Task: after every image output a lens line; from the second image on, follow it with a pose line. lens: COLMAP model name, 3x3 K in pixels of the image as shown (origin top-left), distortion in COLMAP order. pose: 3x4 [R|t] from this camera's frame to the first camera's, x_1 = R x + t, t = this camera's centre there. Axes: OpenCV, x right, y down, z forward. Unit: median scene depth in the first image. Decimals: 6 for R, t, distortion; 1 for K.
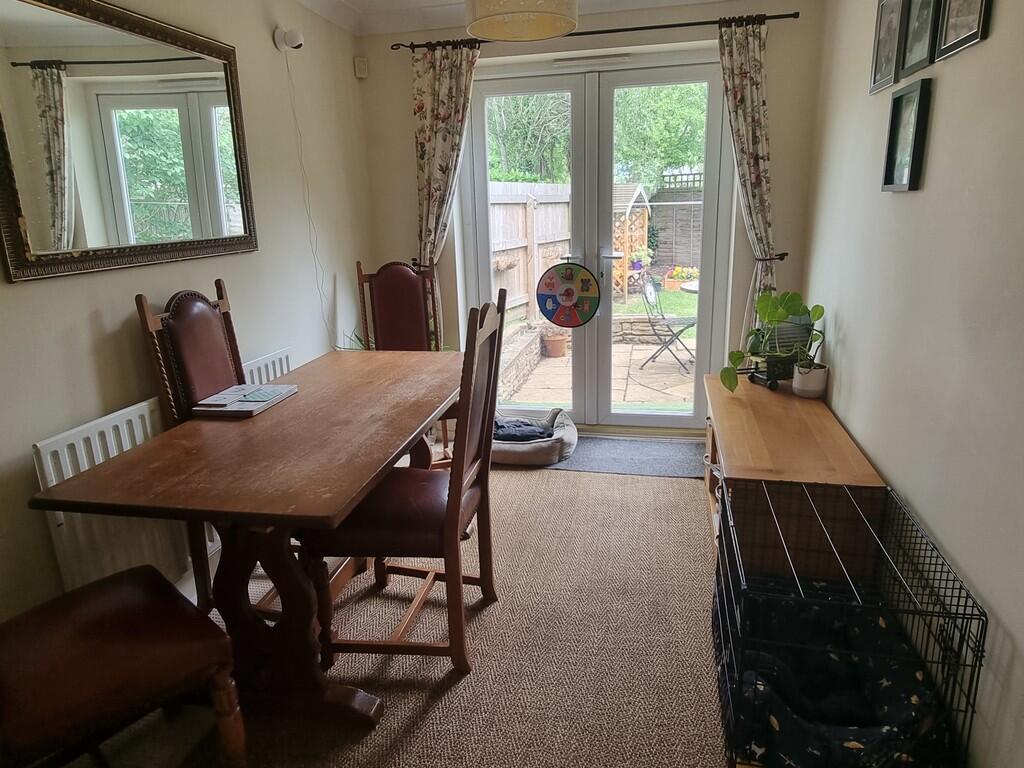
lens RADIAL K [[672.9, 0, 512.0], [0, 672.9, 384.0], [0, 0, 1]] dist [0.000398, -0.000005]
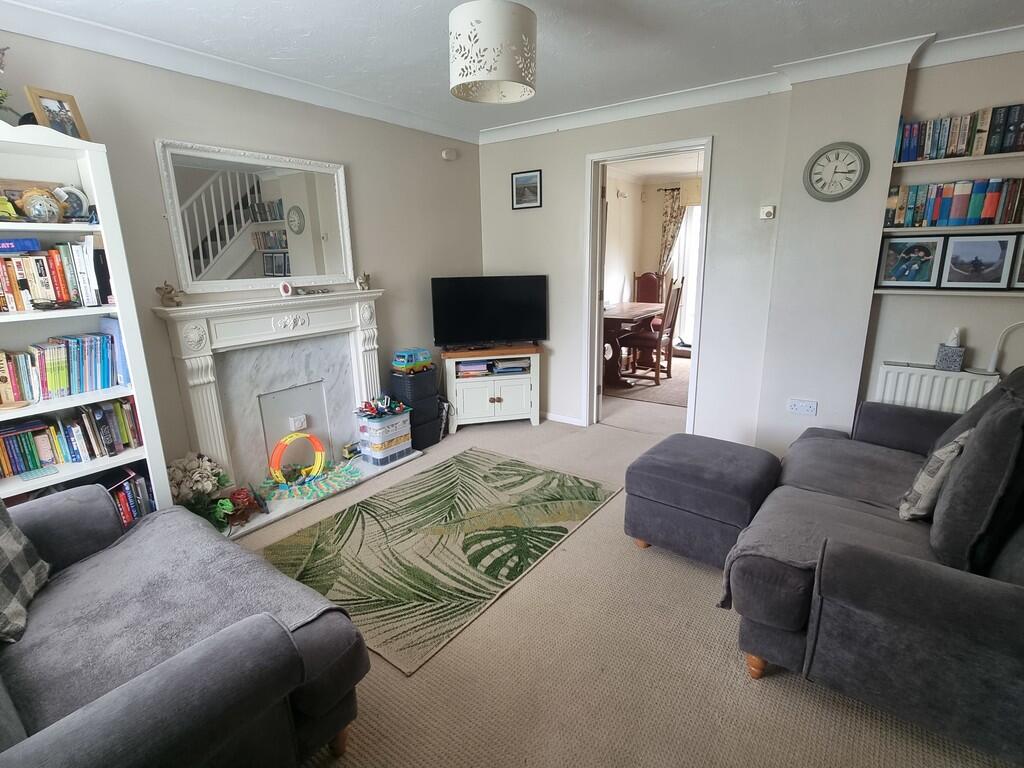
lens RADIAL K [[511.3, 0, 512.0], [0, 511.3, 384.0], [0, 0, 1]] dist [-0.000109, -0.000008]
pose [[0.917824, 0.112994, -0.380568, 0.146031], [-0.115030, 0.993208, 0.017473, 0.281678], [0.379958, 0.027739, 0.924588, -1.045297]]
